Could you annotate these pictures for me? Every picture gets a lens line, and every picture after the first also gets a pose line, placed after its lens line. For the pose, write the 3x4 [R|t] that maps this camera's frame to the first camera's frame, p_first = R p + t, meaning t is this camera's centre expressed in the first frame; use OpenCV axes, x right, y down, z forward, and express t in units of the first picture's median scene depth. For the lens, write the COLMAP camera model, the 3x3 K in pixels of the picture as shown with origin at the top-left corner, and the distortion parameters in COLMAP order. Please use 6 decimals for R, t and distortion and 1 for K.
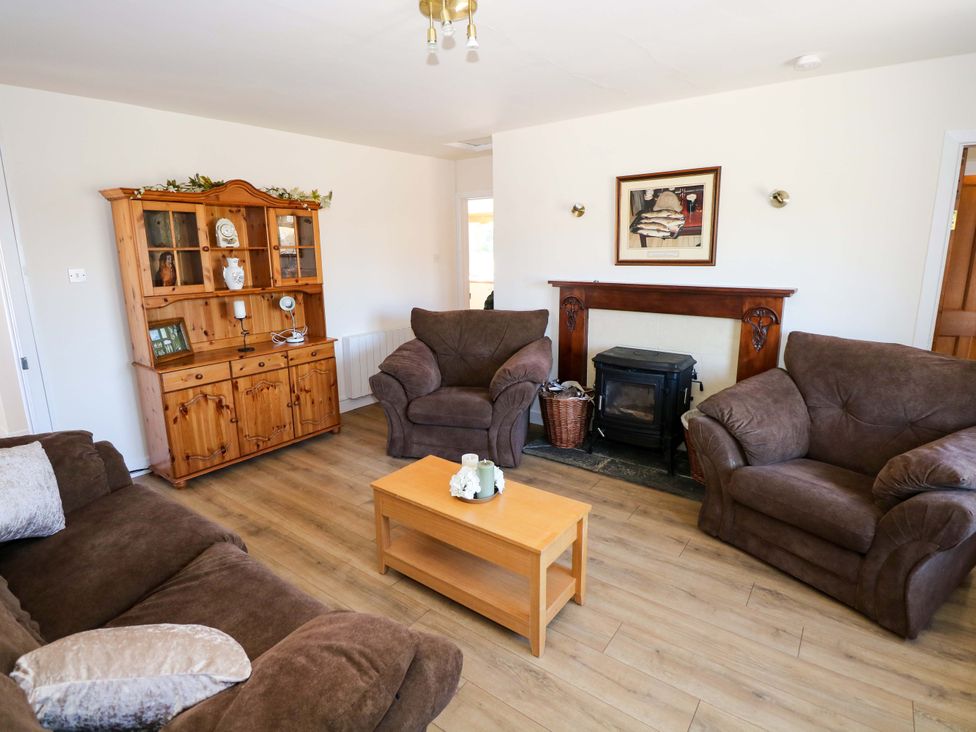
lens RADIAL K [[510.1, 0, 486.7], [0, 510.1, 364.3], [0, 0, 1]] dist [0.003208, -0.000758]
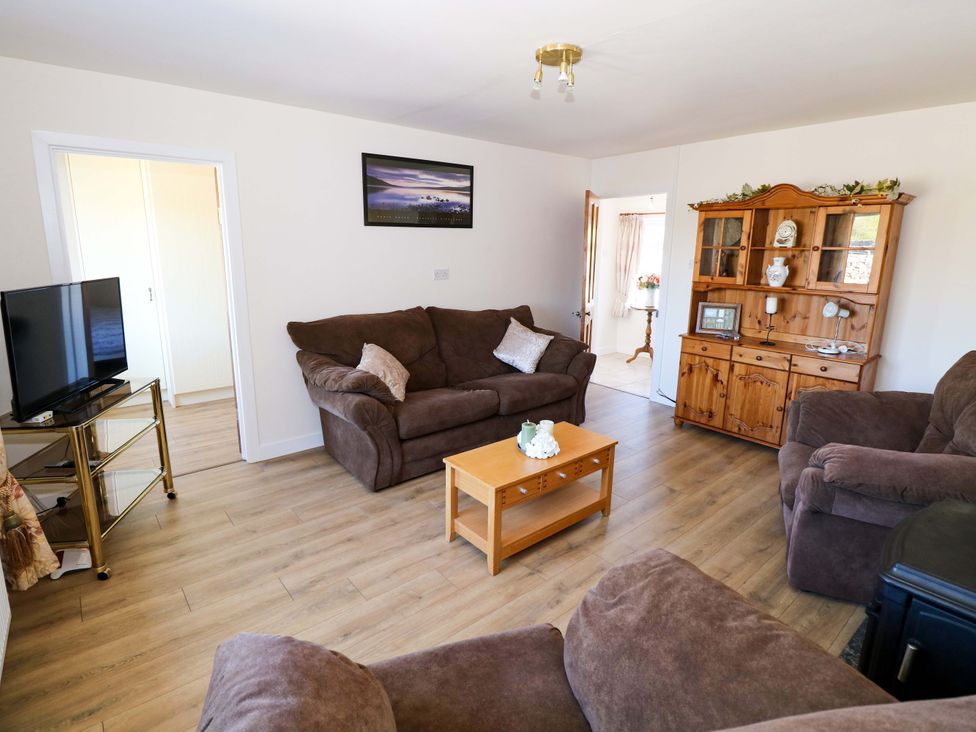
lens RADIAL K [[510.1, 0, 486.9], [0, 510.1, 361.1], [0, 0, 1]] dist [0.003208, -0.000758]
pose [[-0.234077, 0.221539, -0.946641, 0.719866], [-0.232007, 0.932832, 0.275676, -0.160677], [0.944130, 0.284156, -0.166956, 0.672796]]
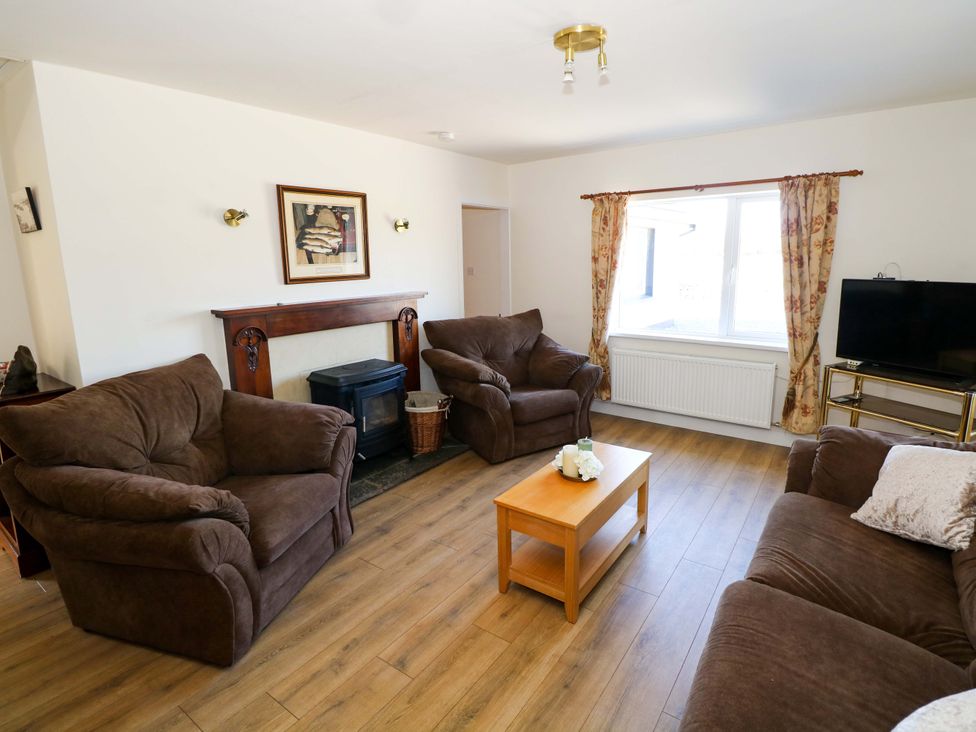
lens RADIAL K [[510.1, 0, 488.8], [0, 510.1, 365.1], [0, 0, 1]] dist [0.003208, -0.000758]
pose [[-0.007147, -0.194684, 0.980840, -0.692699], [0.252718, 0.948673, 0.190141, -0.151561], [-0.967514, 0.249234, 0.042420, 0.707192]]
